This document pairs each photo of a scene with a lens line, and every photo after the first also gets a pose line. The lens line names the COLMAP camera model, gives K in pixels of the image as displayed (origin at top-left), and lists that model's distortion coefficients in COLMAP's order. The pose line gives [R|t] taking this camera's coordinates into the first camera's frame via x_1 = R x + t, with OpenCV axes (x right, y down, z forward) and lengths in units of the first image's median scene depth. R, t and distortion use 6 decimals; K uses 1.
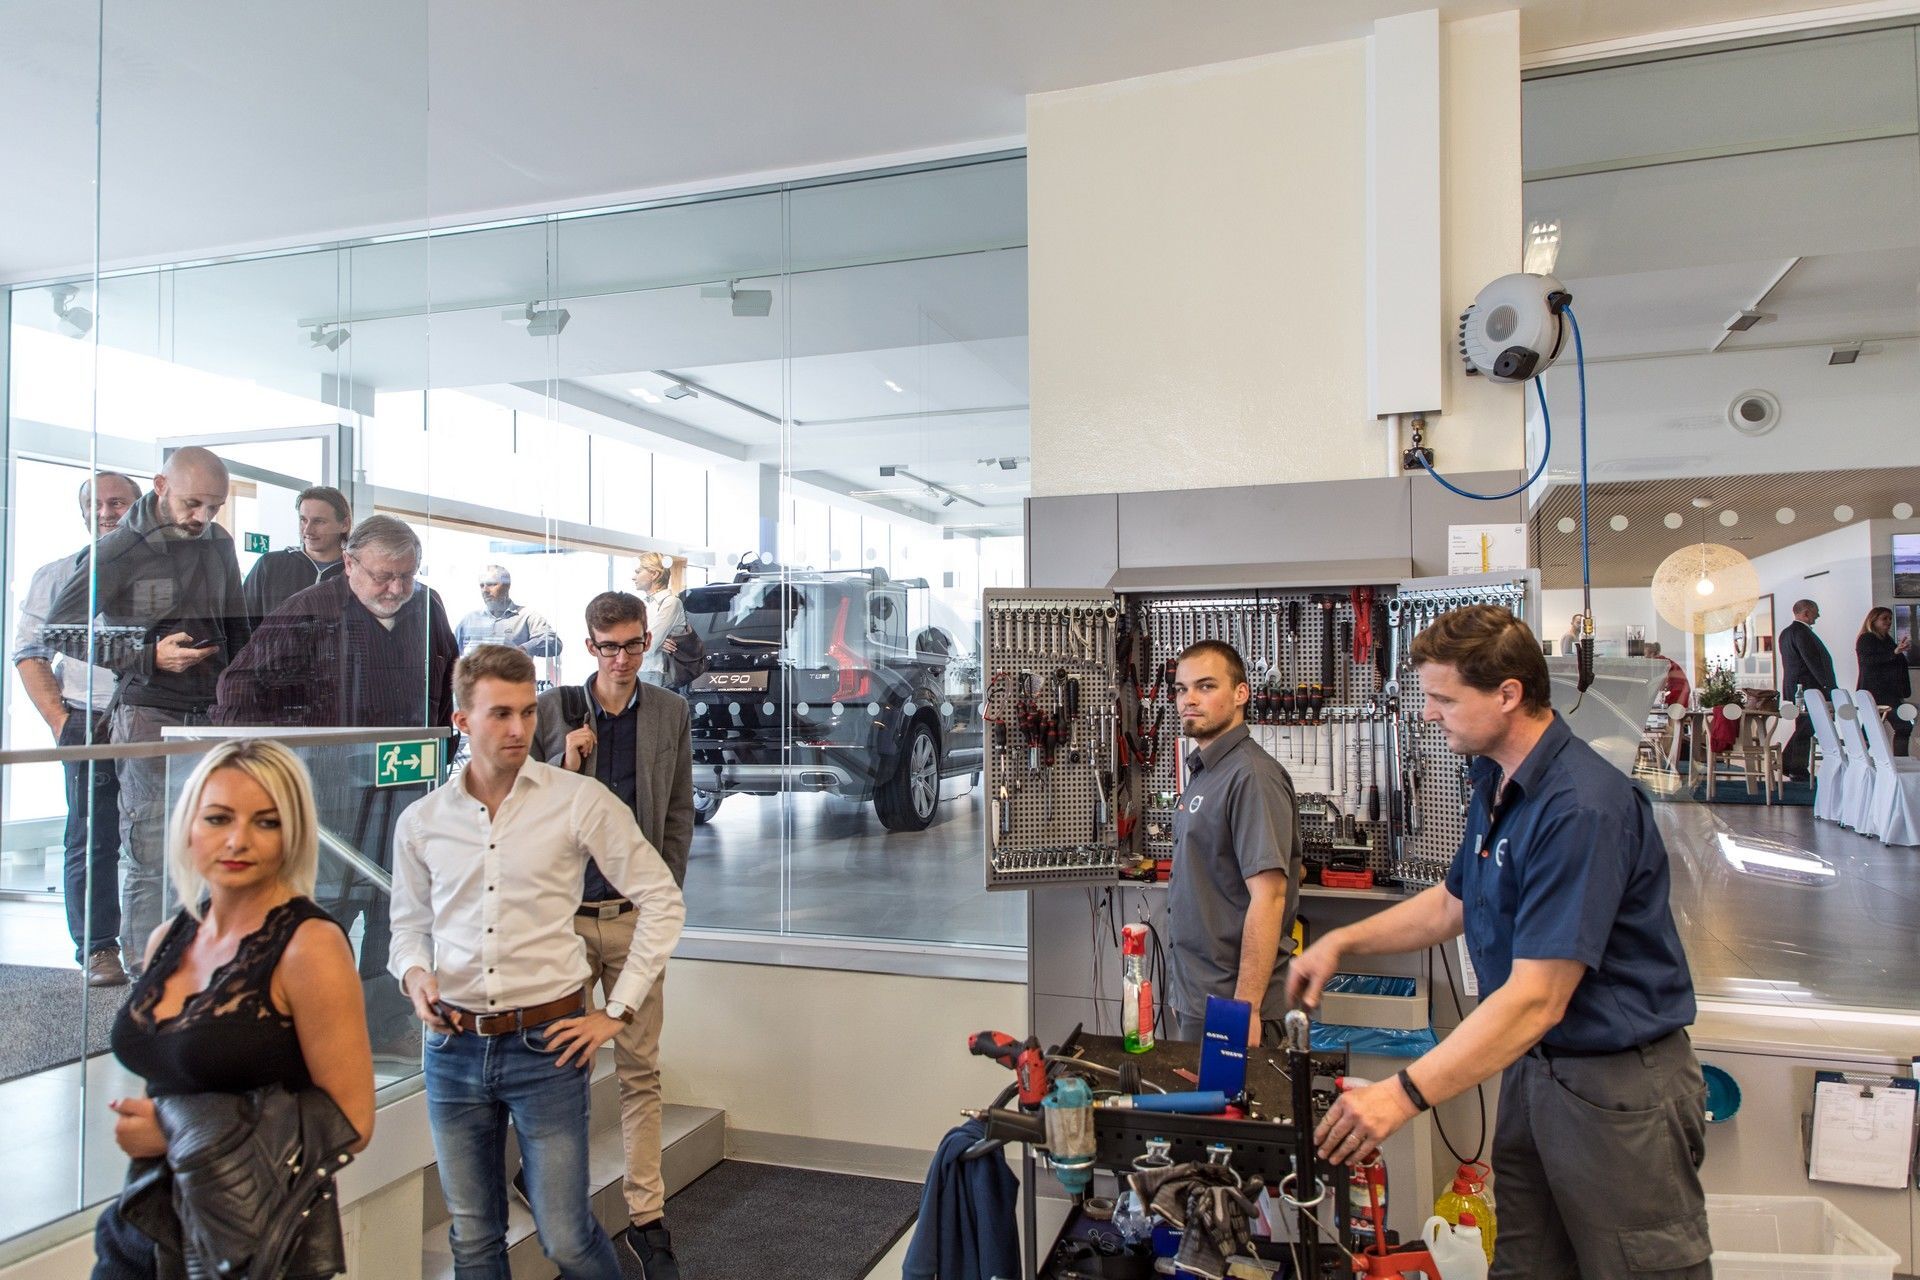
lens RADIAL K [[1275.8, 0, 981.1], [0, 1275.8, 630.1], [0, 0, 1]] dist [0.091736, -0.064703]
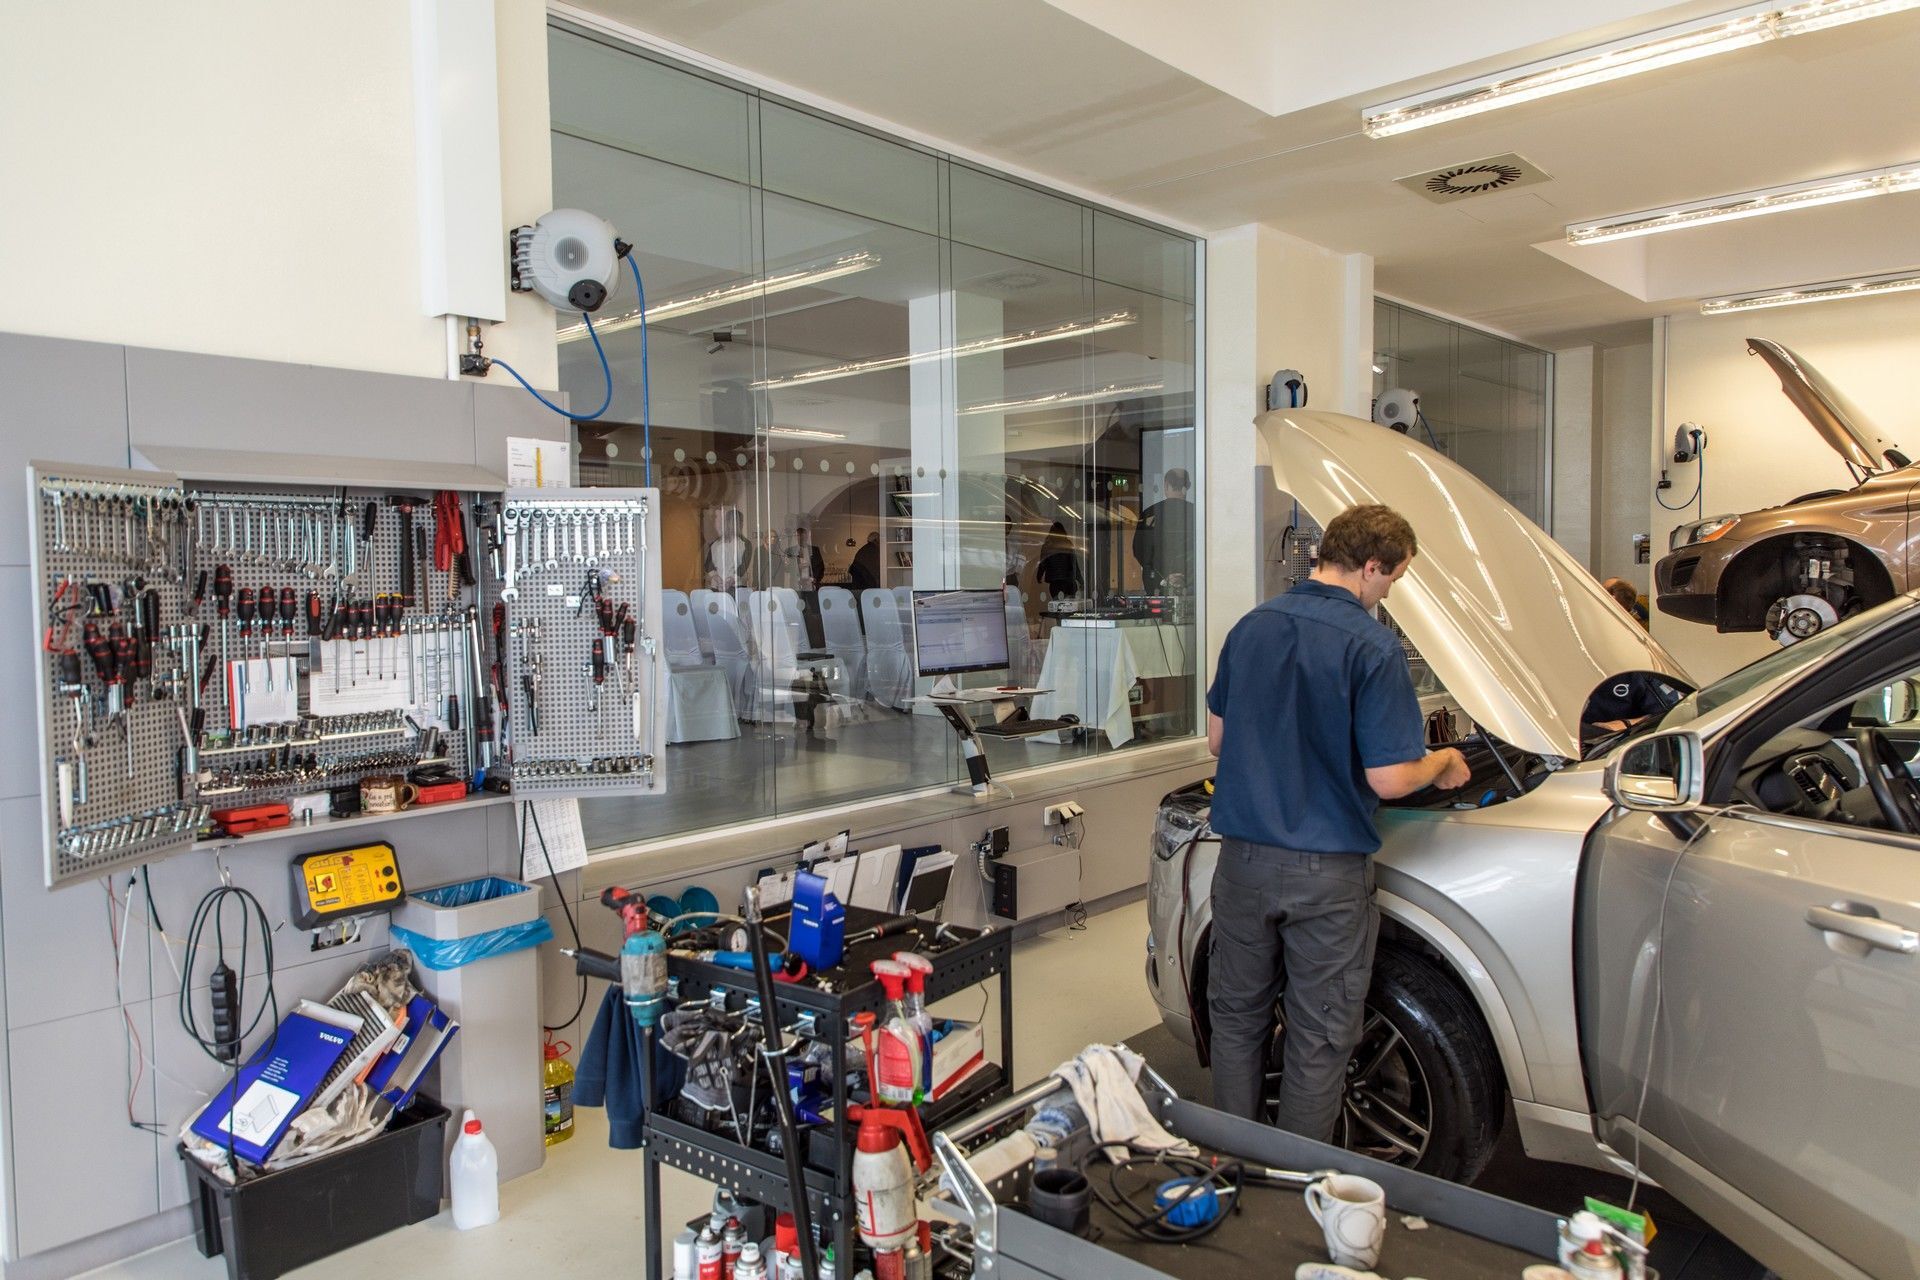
lens RADIAL K [[1289.8, 0, 955.8], [0, 1289.8, 635.5], [0, 0, 1]] dist [0.080732, -0.069189]
pose [[0.410962, -0.041760, 0.910695, -0.440449], [-0.025504, 0.998033, 0.057274, 0.008179], [-0.911296, -0.046764, 0.409089, 0.243771]]
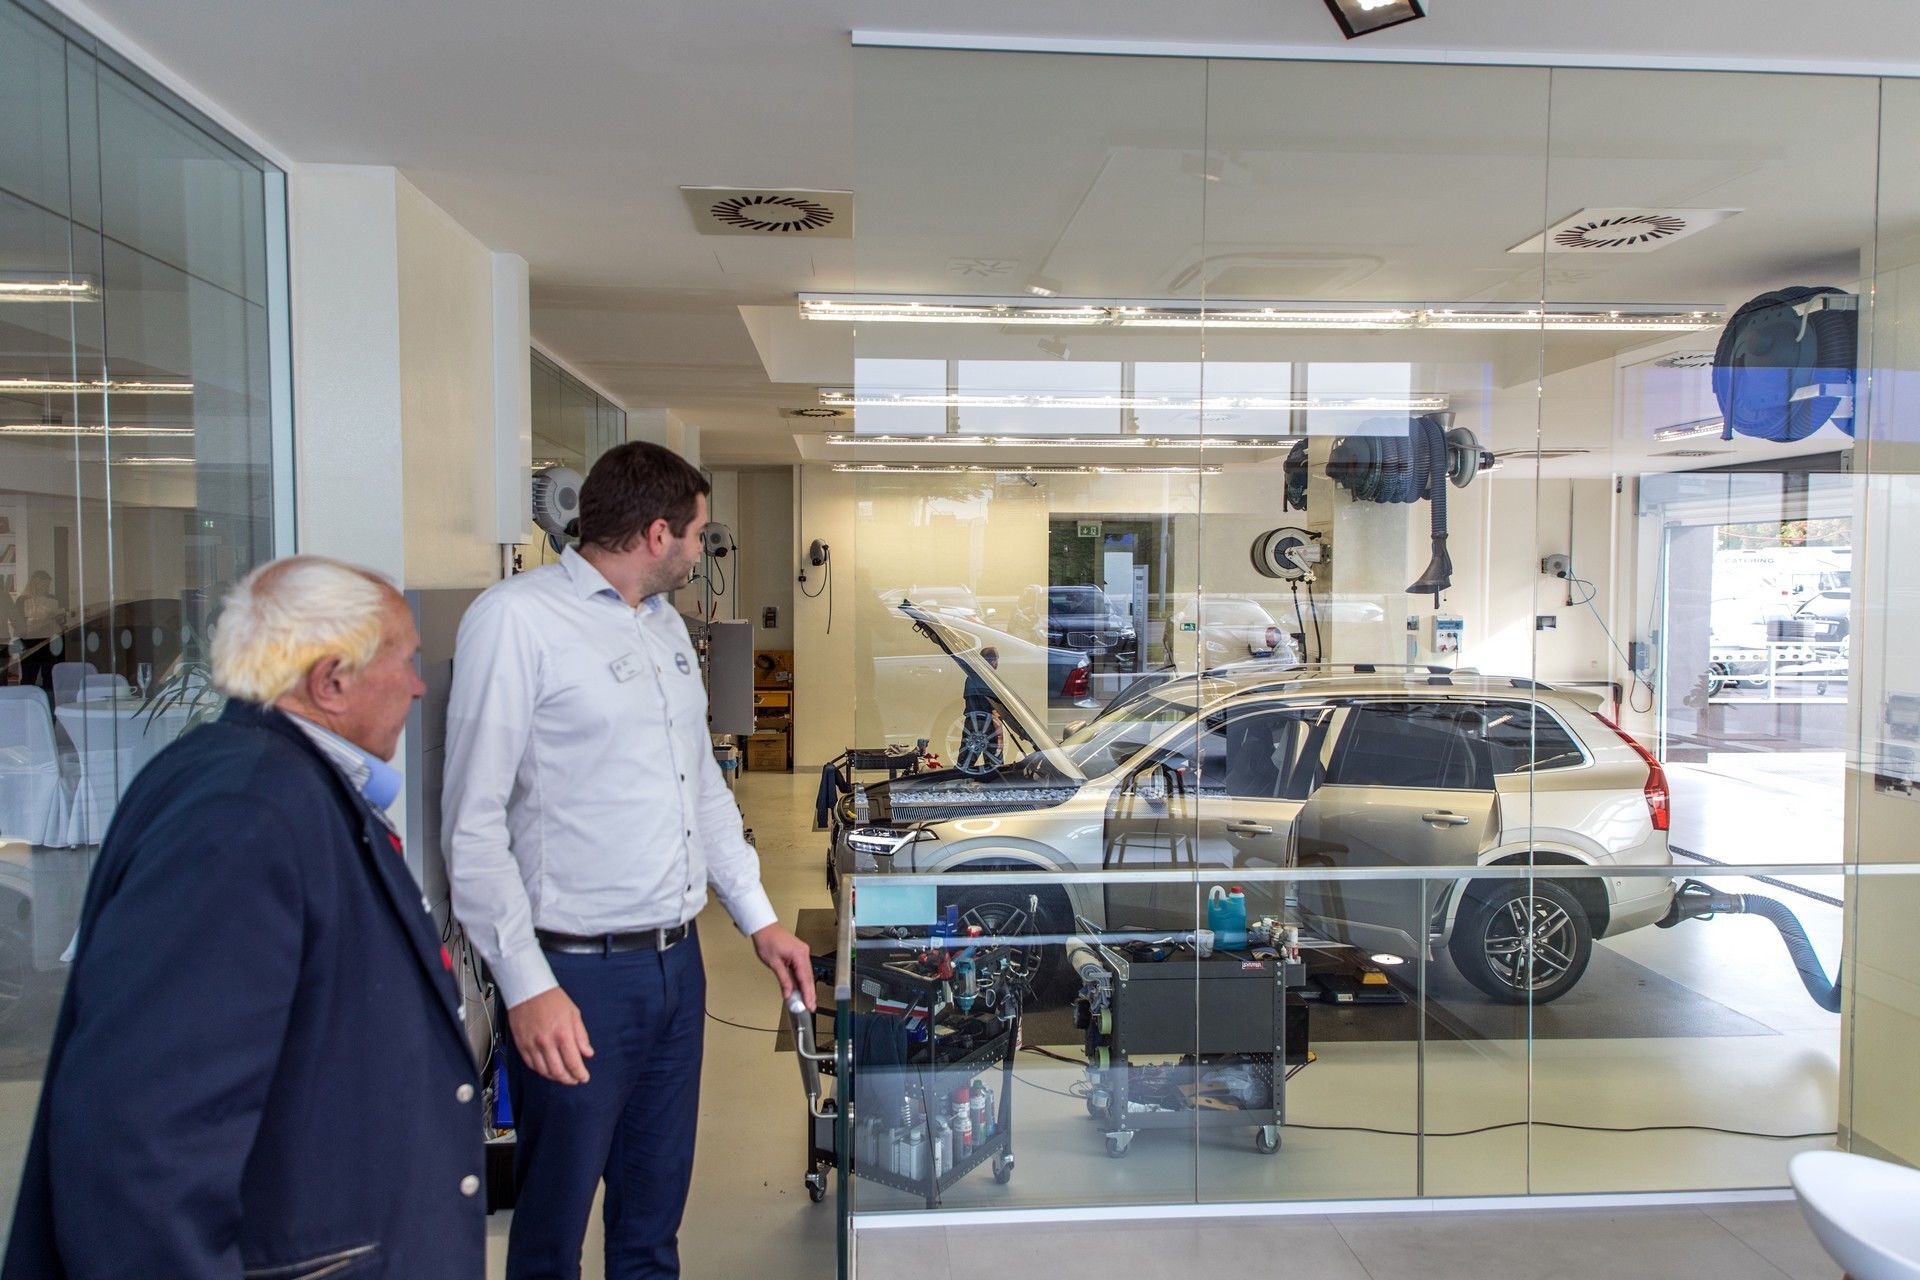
lens RADIAL K [[1289.8, 0, 955.8], [0, 1289.8, 635.5], [0, 0, 1]] dist [0.080732, -0.069189]
pose [[-0.379824, -0.034003, 0.924433, -1.170760], [-0.037891, 0.999057, 0.021179, -0.115415], [-0.924282, -0.026983, -0.380755, 1.104388]]
